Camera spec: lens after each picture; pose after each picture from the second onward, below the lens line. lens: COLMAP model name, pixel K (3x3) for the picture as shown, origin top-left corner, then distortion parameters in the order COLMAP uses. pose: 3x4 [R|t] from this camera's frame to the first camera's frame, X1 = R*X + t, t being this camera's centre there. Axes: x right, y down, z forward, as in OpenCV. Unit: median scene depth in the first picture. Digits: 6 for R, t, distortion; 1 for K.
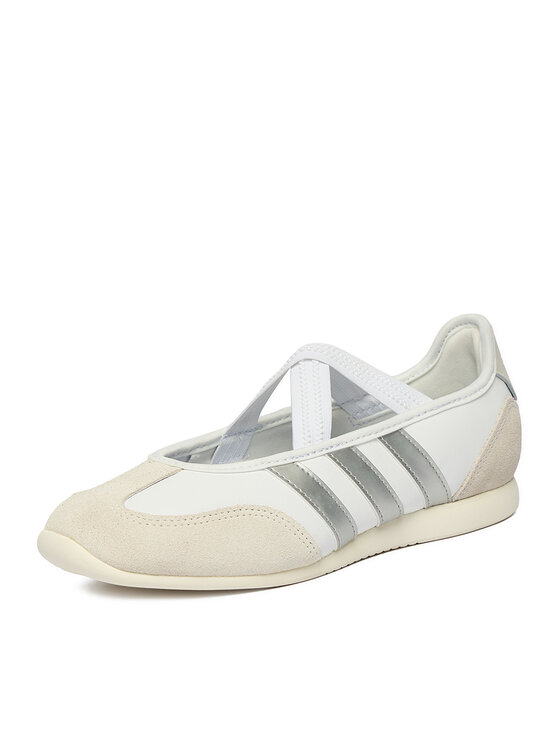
lens RADIAL K [[2185.2, 0, 280.0], [0, 2185.2, 373.0], [0, 0, 1]] dist [-0.008419, 0.512103]
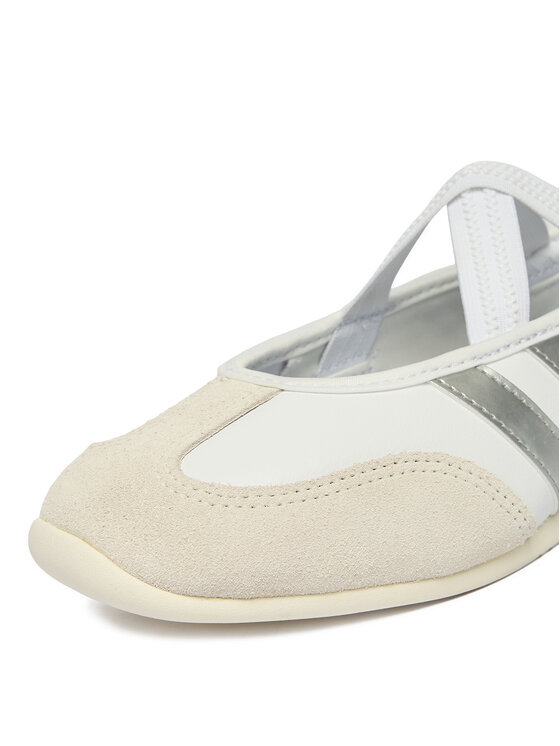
lens RADIAL K [[1112.1, 0, 280.0], [0, 1112.1, 373.0], [0, 0, 1]] dist [-0.007377, -0.024240]
pose [[0.998275, -0.058647, 0.002915, -0.045016], [0.058127, 0.994015, 0.092500, 0.012810], [-0.008322, -0.092171, 0.995708, 0.709312]]
